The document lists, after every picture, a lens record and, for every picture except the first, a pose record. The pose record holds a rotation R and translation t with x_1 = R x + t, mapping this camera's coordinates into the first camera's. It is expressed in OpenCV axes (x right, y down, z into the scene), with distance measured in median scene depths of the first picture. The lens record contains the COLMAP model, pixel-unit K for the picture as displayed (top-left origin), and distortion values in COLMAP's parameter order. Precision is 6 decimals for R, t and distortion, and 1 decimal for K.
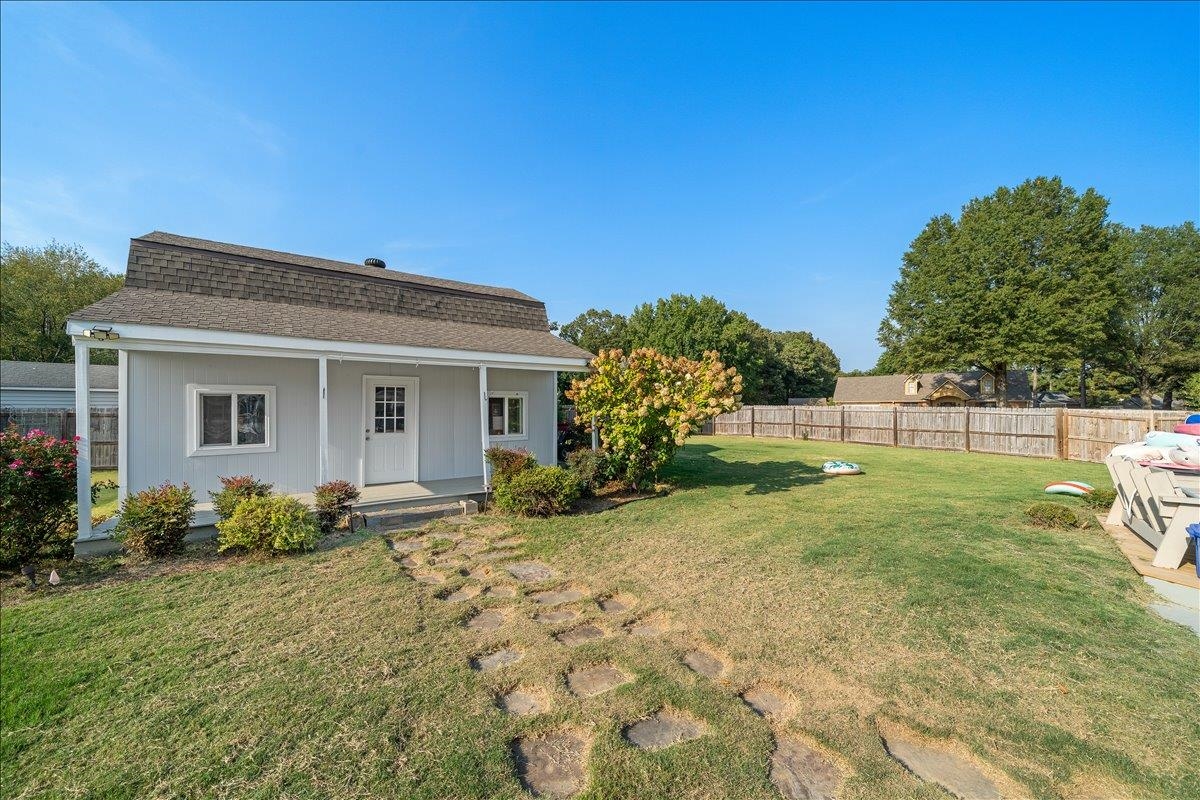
lens RADIAL K [[447.0, 0, 584.7], [0, 447.0, 404.9], [0, 0, 1]] dist [-0.002281, -0.000850]
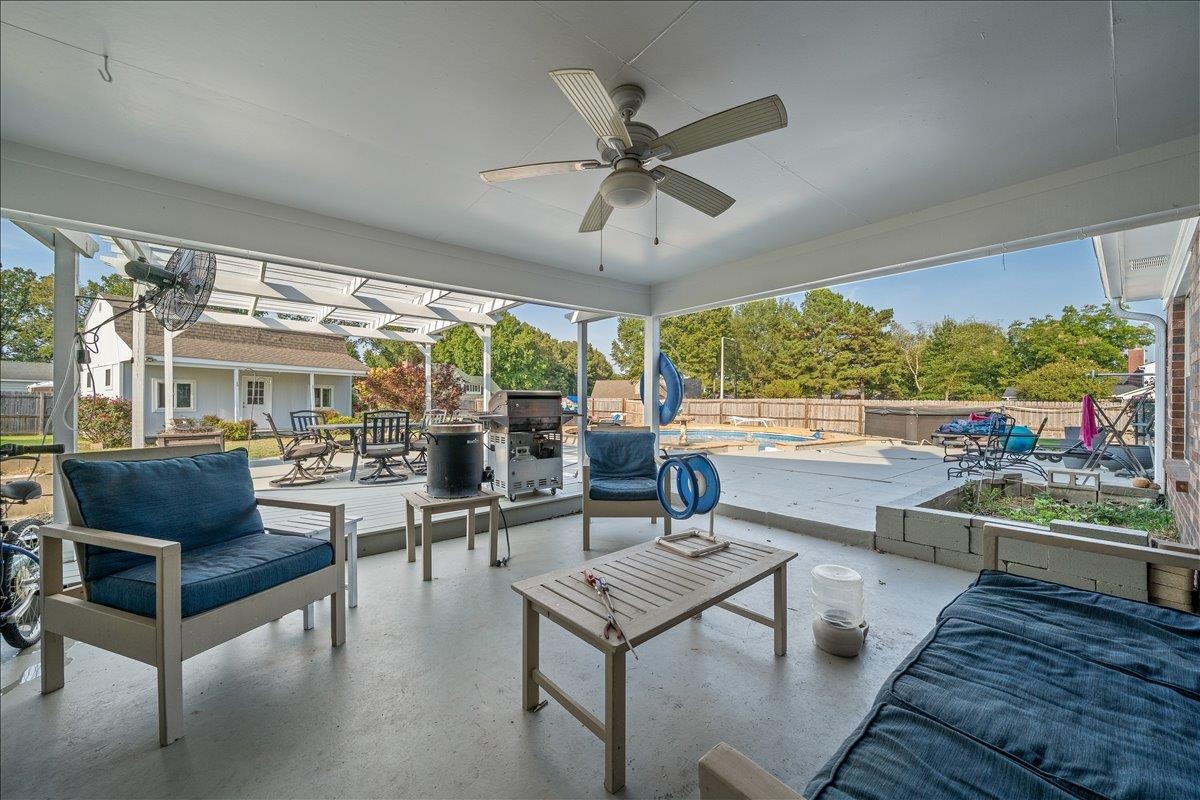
lens RADIAL K [[447.0, 0, 601.5], [0, 447.0, 404.1], [0, 0, 1]] dist [-0.002281, -0.000850]
pose [[0.908046, 0.002957, 0.418859, 0.137264], [-0.003534, 0.999994, 0.000603, 0.054977], [-0.418855, -0.002028, 0.908051, -1.481032]]
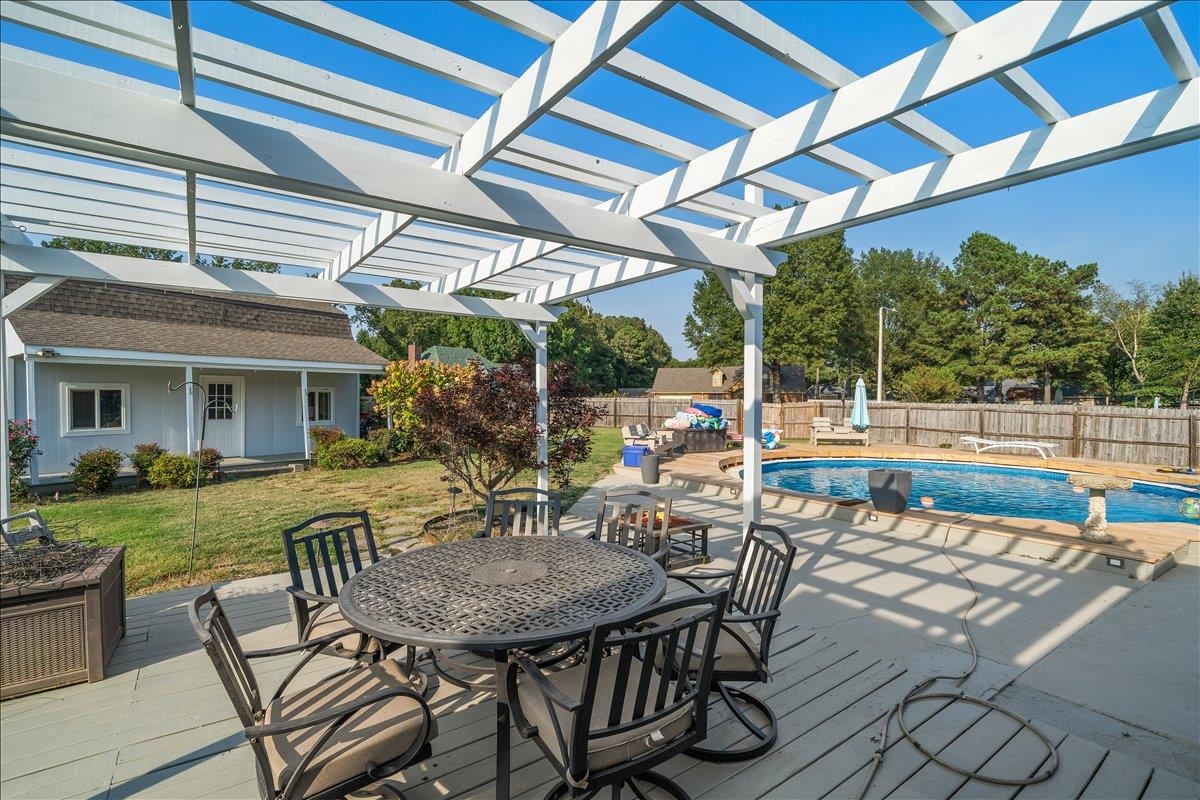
lens RADIAL K [[562.9, 0, 593.5], [0, 562.9, 402.6], [0, 0, 1]] dist [0.003488, -0.000436]
pose [[0.940602, -0.001085, 0.339509, 0.025643], [-0.003826, 0.999898, 0.013795, -0.012795], [-0.339489, -0.014275, 0.940502, -0.900919]]
